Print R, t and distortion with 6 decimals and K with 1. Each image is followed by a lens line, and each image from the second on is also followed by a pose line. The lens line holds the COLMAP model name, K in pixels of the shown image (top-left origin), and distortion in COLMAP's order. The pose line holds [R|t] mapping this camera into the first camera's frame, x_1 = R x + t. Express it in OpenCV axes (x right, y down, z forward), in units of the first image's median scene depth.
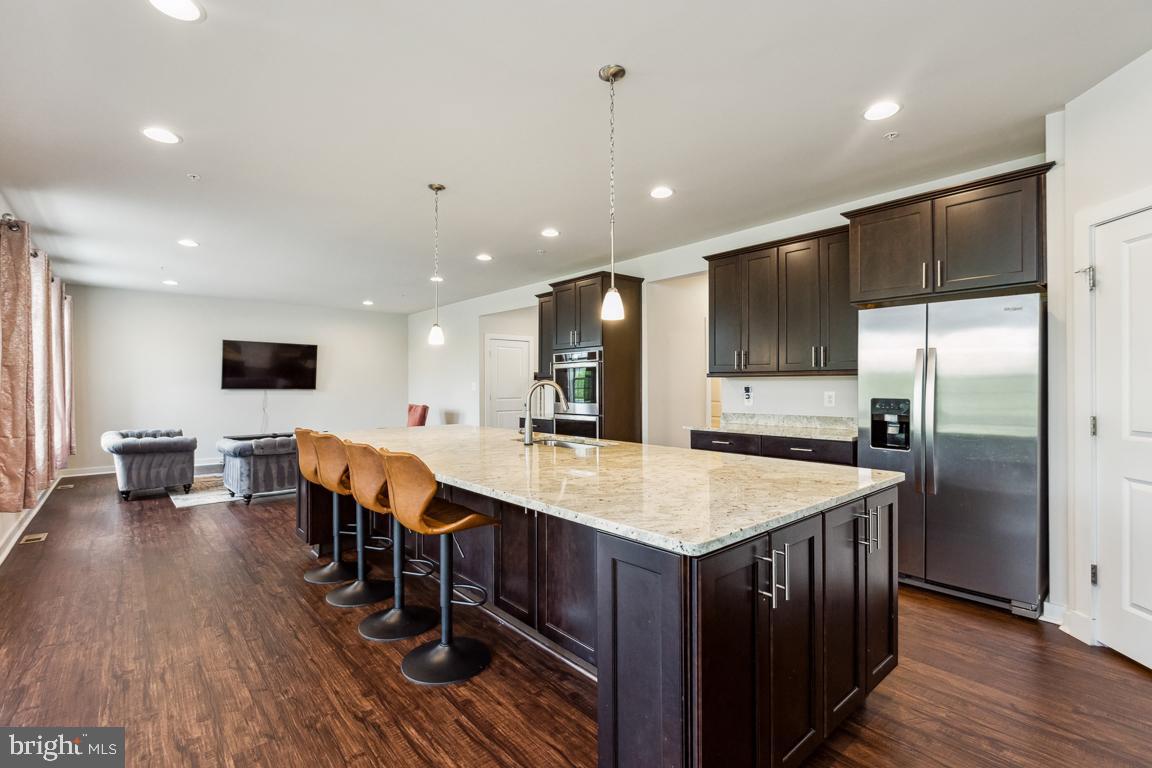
lens RADIAL K [[522.0, 0, 576.5], [0, 522.0, 394.4], [0, 0, 1]] dist [-0.000101, -0.000486]
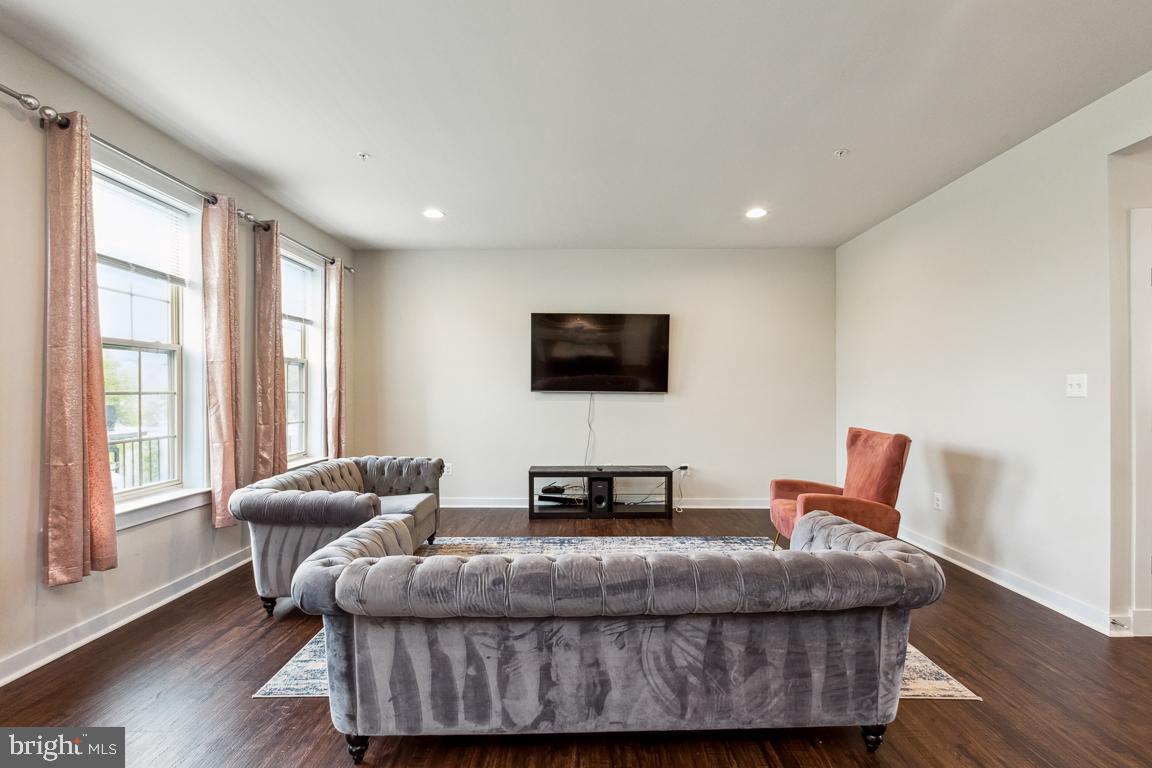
lens RADIAL K [[522.0, 0, 576.5], [0, 522.0, 394.4], [0, 0, 1]] dist [-0.000101, -0.000486]
pose [[0.749712, 0.007455, -0.661723, -0.238128], [-0.014491, 0.999882, -0.005153, -0.003502], [0.661606, 0.013452, 0.749731, 0.612851]]
